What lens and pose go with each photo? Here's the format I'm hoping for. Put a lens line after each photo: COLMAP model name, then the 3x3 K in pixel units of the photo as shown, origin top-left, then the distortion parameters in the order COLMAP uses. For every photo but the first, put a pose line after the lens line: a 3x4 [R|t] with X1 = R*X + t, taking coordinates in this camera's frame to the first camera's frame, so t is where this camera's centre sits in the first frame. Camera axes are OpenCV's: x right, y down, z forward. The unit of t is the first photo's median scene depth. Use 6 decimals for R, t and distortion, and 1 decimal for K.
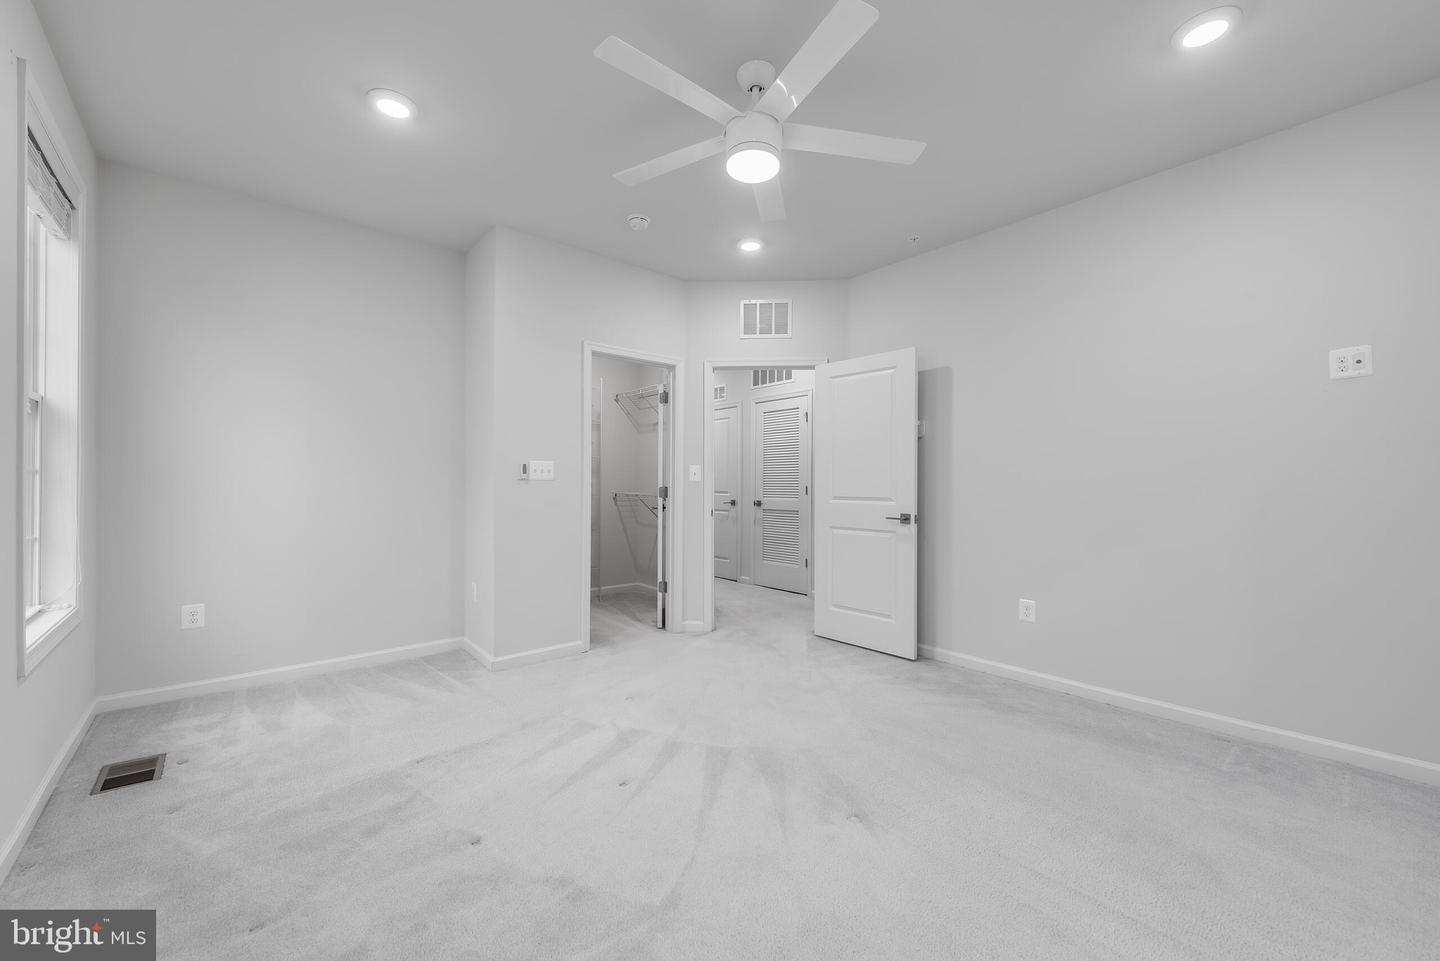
lens RADIAL K [[584.1, 0, 708.7], [0, 584.1, 487.2], [0, 0, 1]] dist [0.014720, -0.000907]
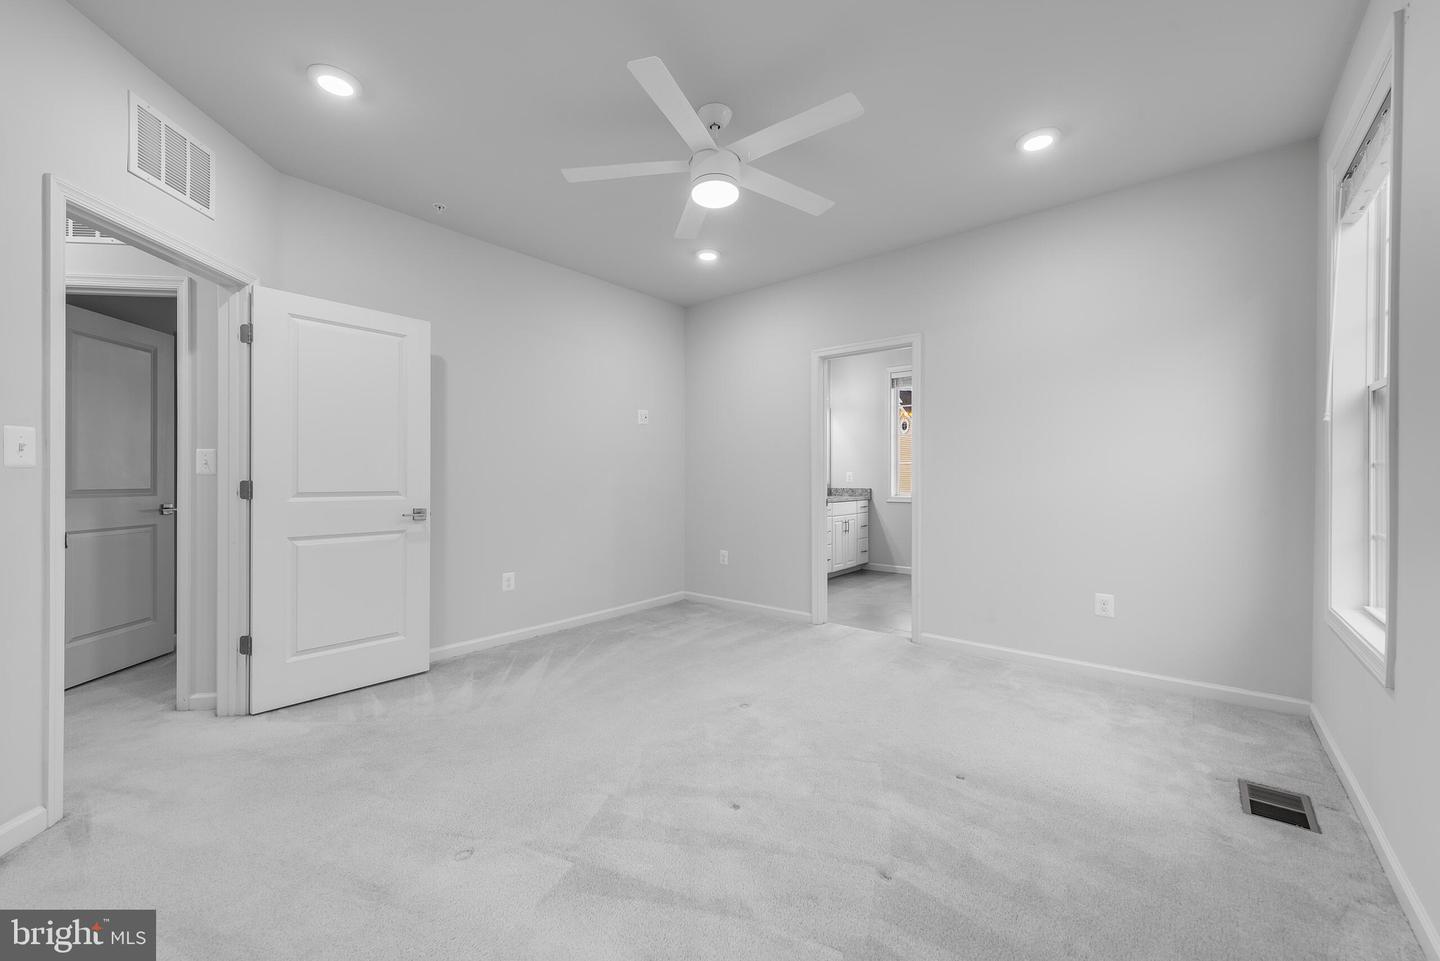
lens RADIAL K [[584.1, 0, 711.2], [0, 584.1, 481.8], [0, 0, 1]] dist [0.014720, -0.000907]
pose [[-0.202318, -0.012978, 0.979234, -0.604655], [-0.000731, 0.999914, 0.013101, -0.006714], [-0.979320, 0.001935, -0.202310, 0.730837]]
